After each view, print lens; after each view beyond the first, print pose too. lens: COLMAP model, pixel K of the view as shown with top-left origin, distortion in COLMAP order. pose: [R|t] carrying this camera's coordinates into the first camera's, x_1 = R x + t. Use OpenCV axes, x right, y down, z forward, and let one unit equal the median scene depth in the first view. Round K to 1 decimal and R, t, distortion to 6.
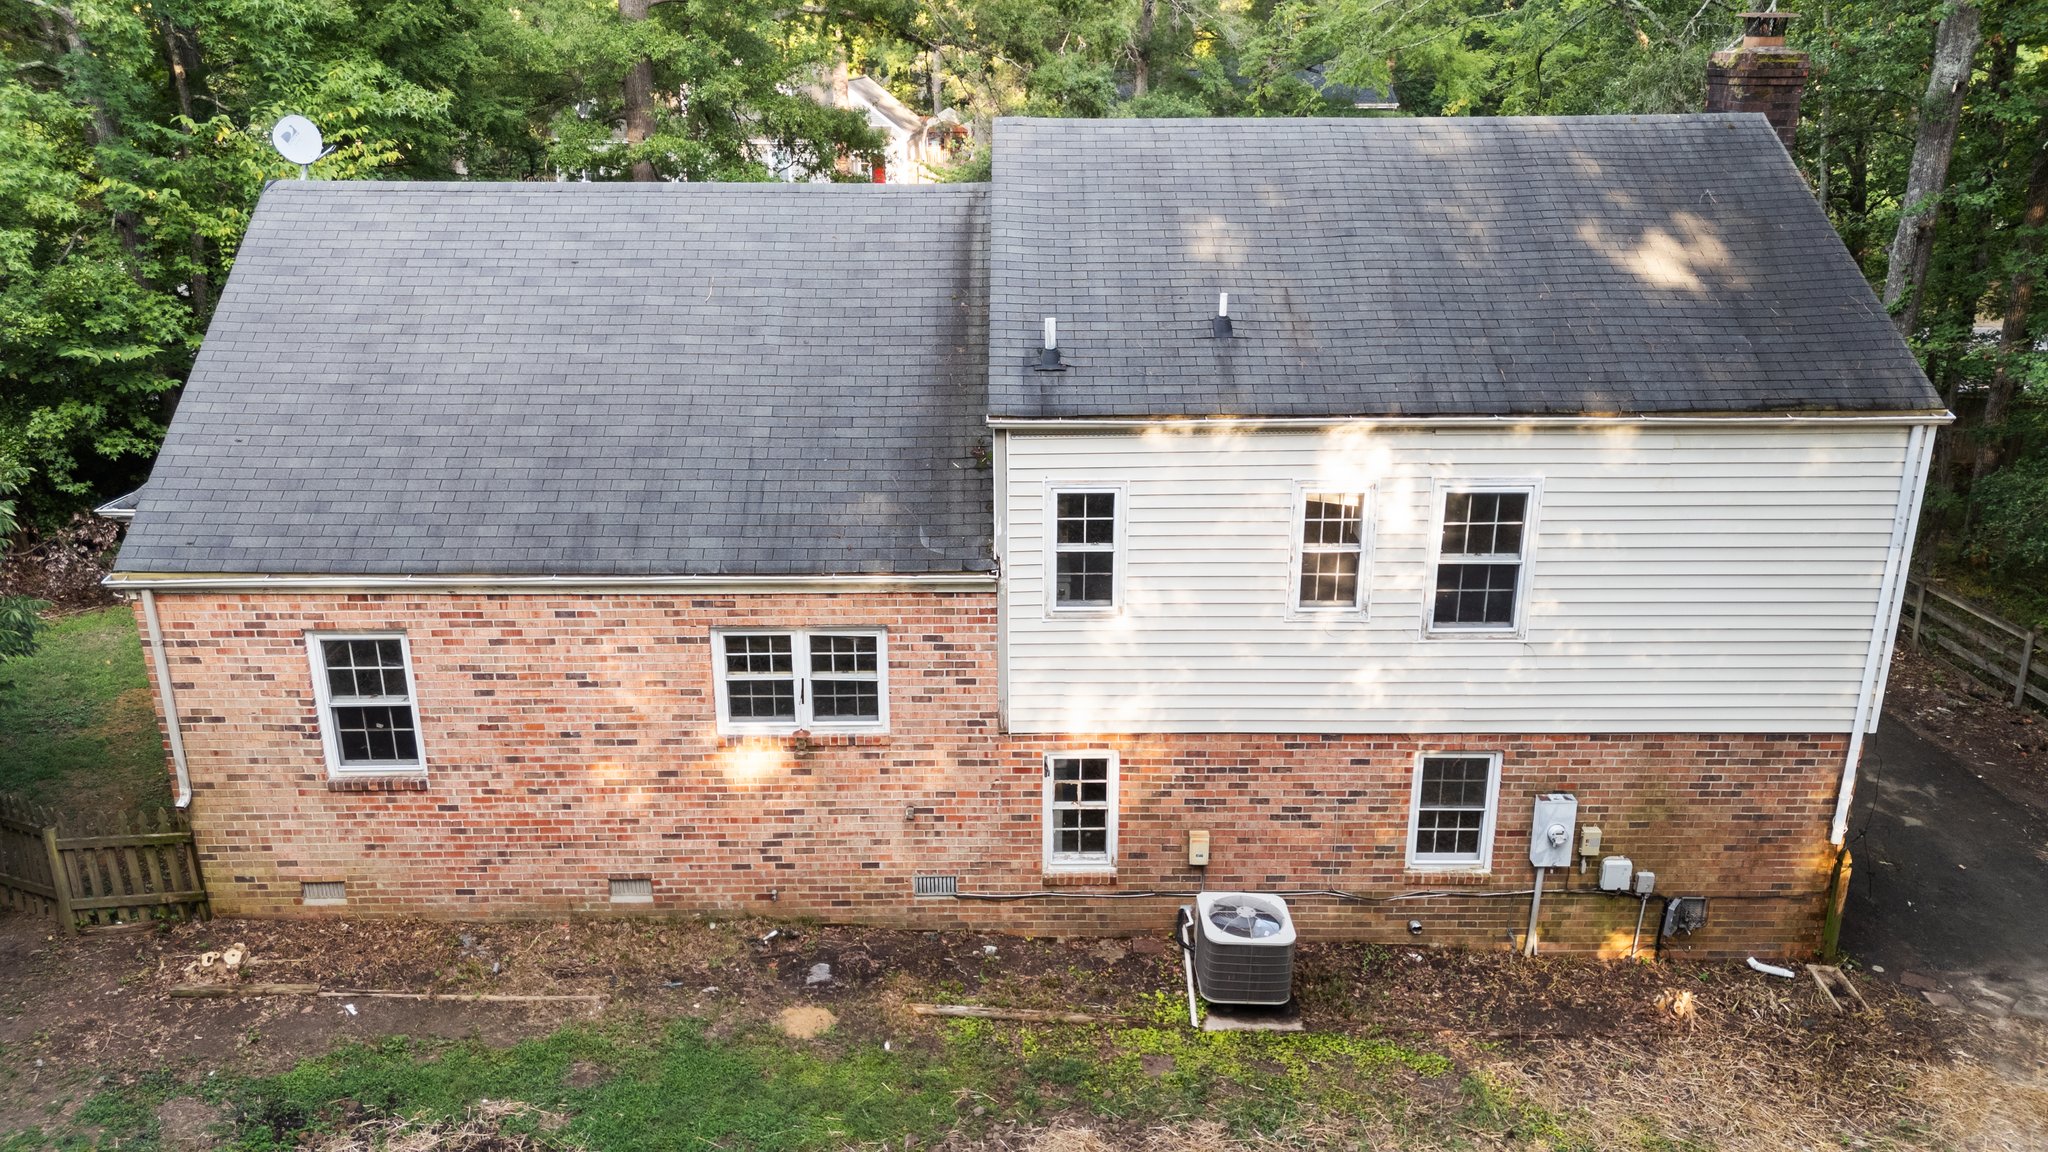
lens RADIAL K [[1476.9, 0, 1025.8], [0, 1476.9, 594.7], [0, 0, 1]] dist [0.047010, -0.040501]
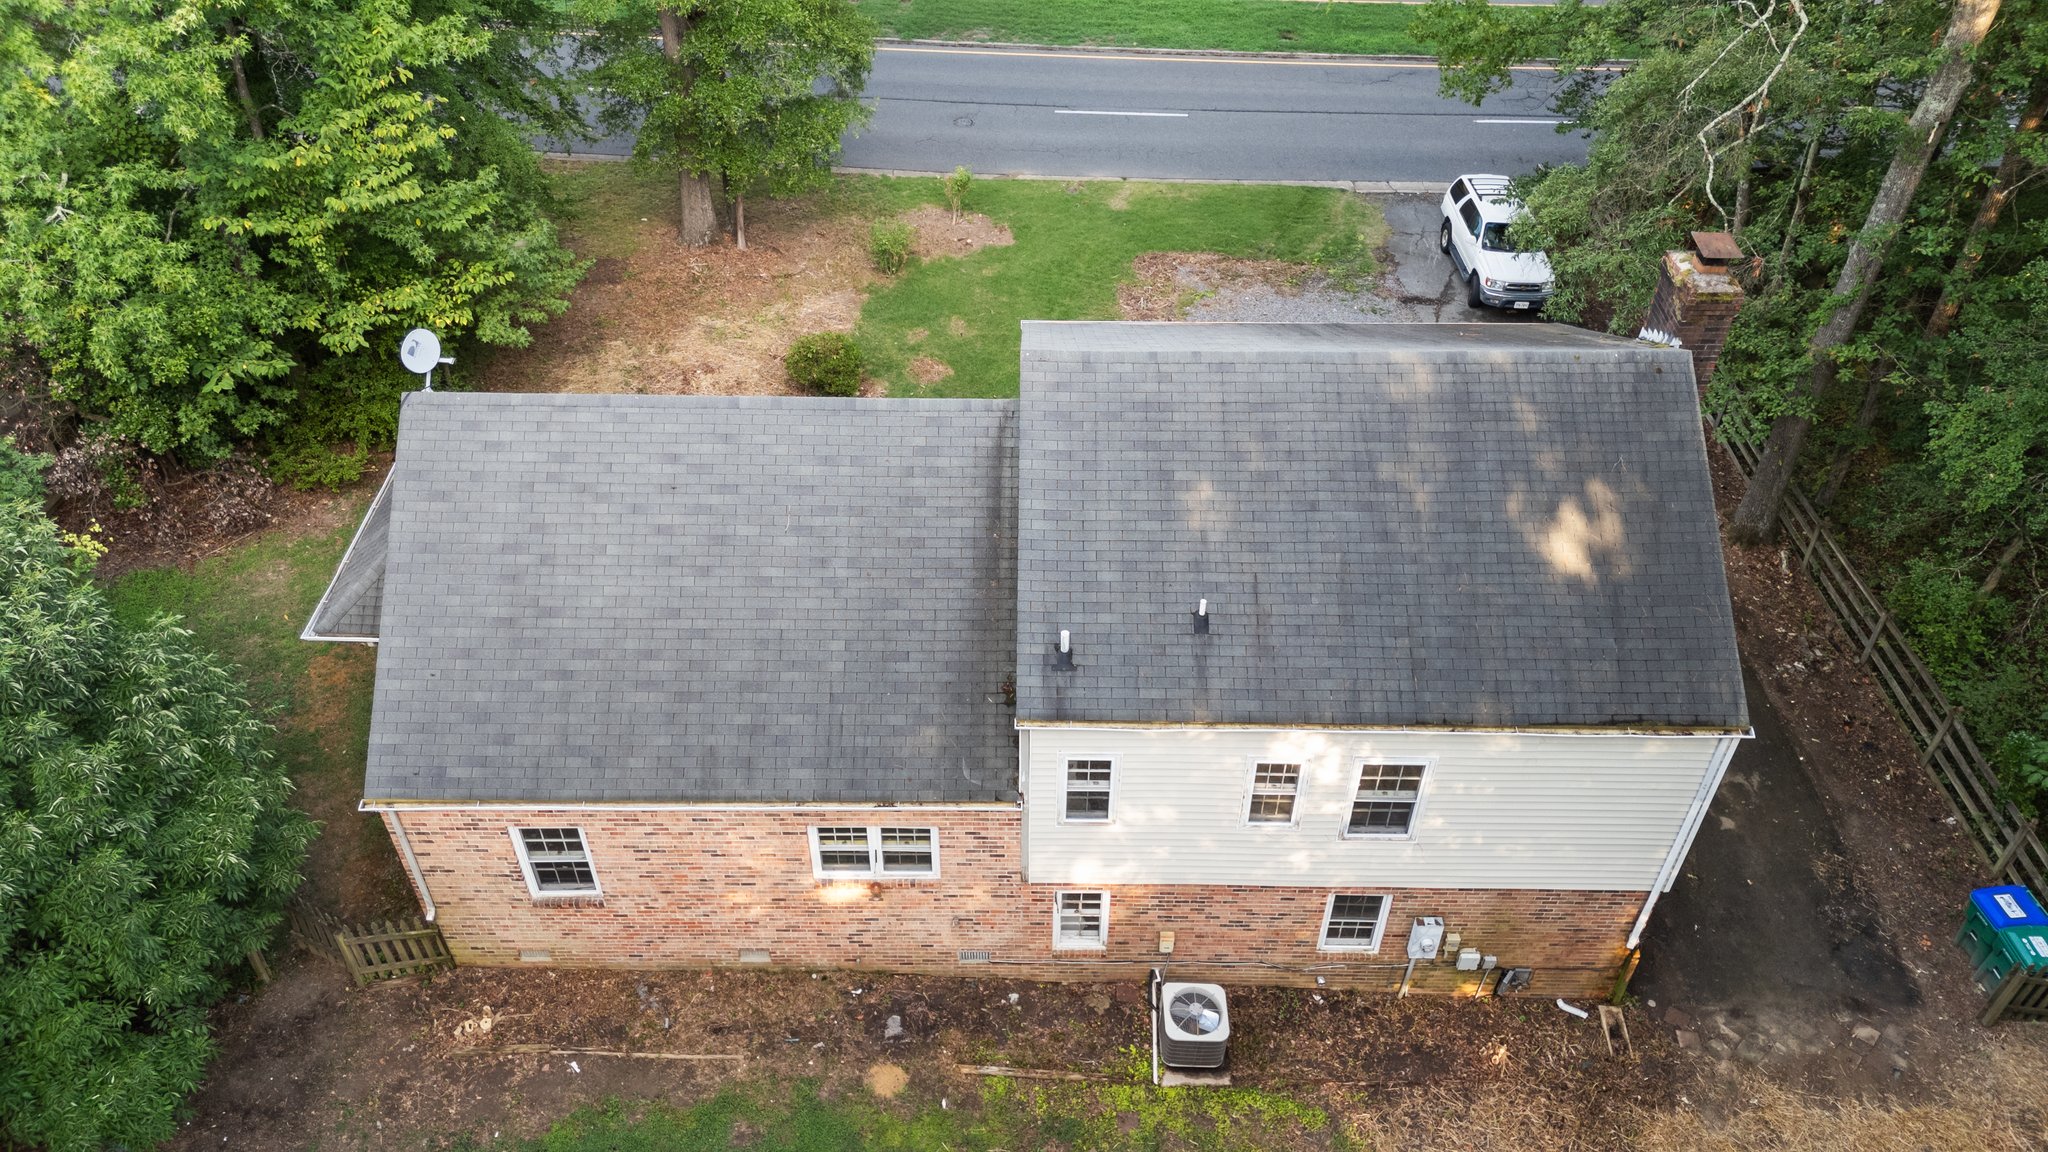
lens RADIAL K [[1476.9, 0, 1027.3], [0, 1476.9, 568.2], [0, 0, 1]] dist [0.047010, -0.040501]
pose [[0.999887, 0.013925, -0.005736, -0.009339], [-0.010756, 0.926895, 0.375167, -0.677797], [0.010540, -0.375063, 0.926939, -0.148518]]
